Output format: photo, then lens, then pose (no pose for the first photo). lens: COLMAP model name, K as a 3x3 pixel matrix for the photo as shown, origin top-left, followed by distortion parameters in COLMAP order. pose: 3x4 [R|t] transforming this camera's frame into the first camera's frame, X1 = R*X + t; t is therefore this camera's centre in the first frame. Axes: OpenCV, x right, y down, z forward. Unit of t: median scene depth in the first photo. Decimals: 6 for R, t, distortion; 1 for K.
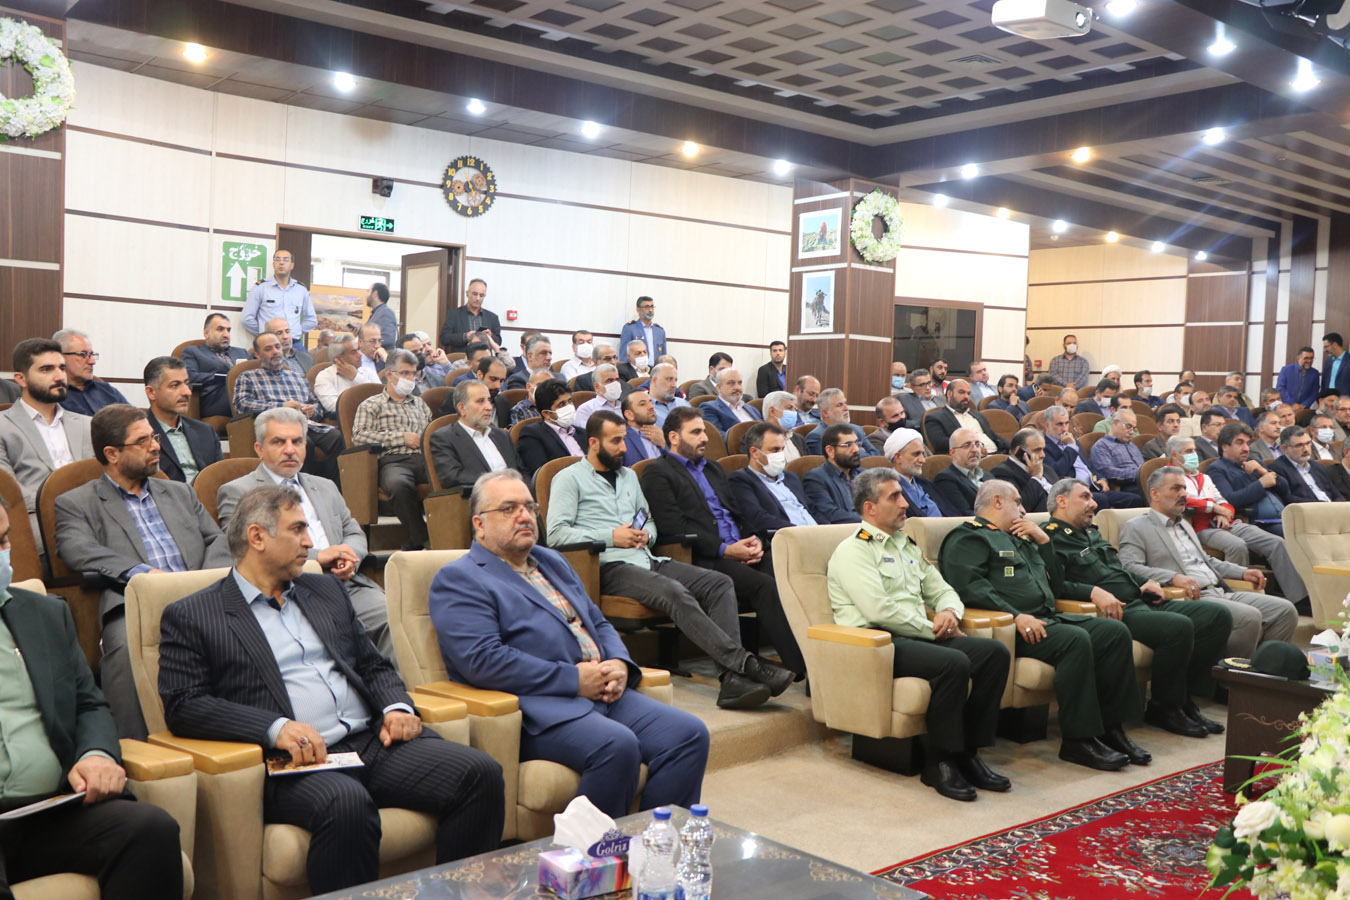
lens RADIAL K [[1247.4, 0, 675.0], [0, 1247.4, 450.0], [0, 0, 1]] dist [-0.164448, 0.209614]
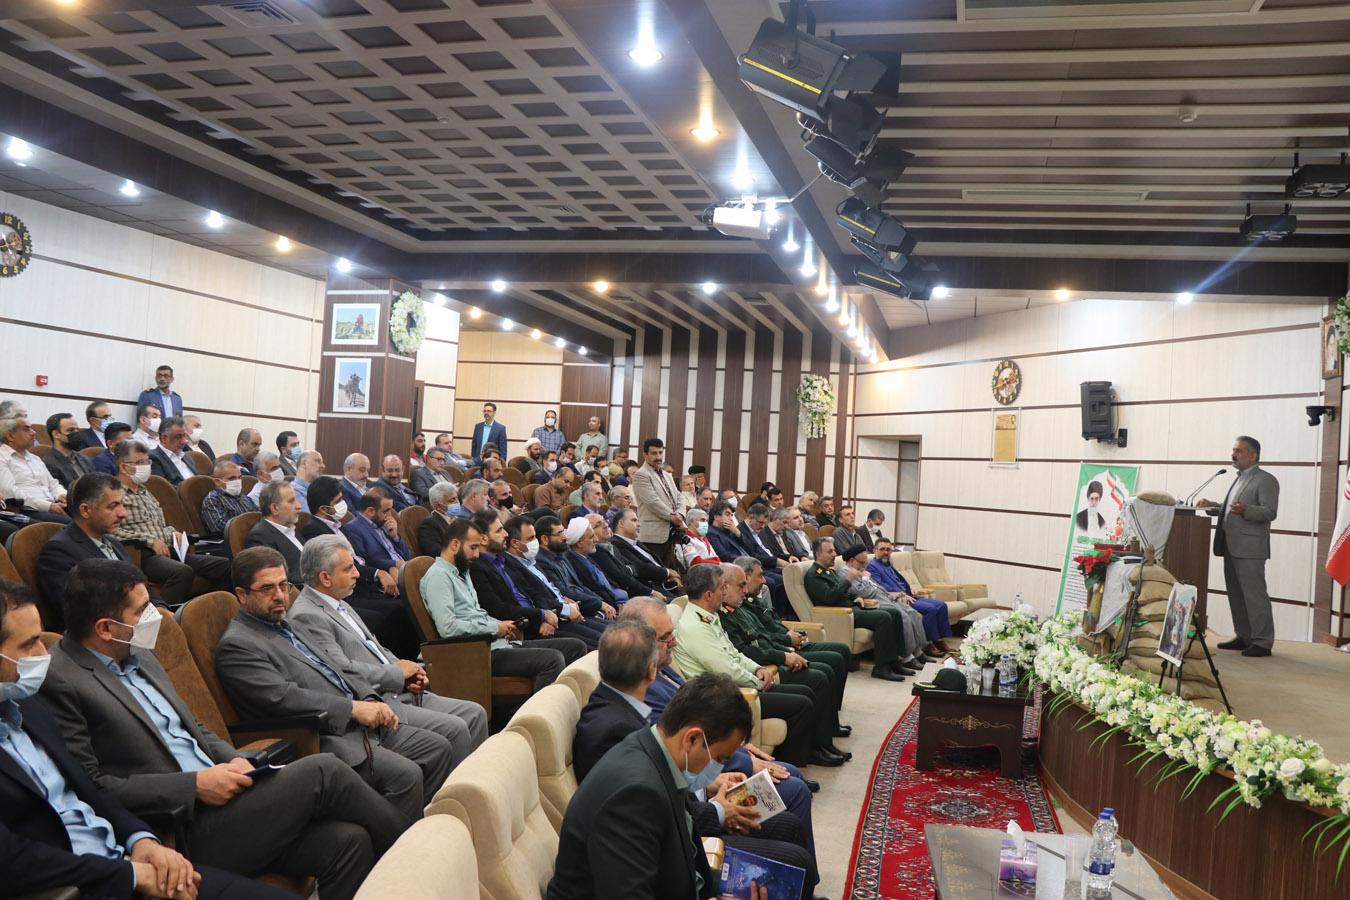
lens RADIAL K [[1125.5, 0, 675.0], [0, 1125.5, 450.0], [0, 0, 1]] dist [-0.120119, 0.001220]
pose [[0.803925, 0.022105, 0.594319, -0.251209], [-0.004204, 0.999495, -0.031489, -0.030094], [-0.594715, 0.022816, 0.803612, 0.018705]]
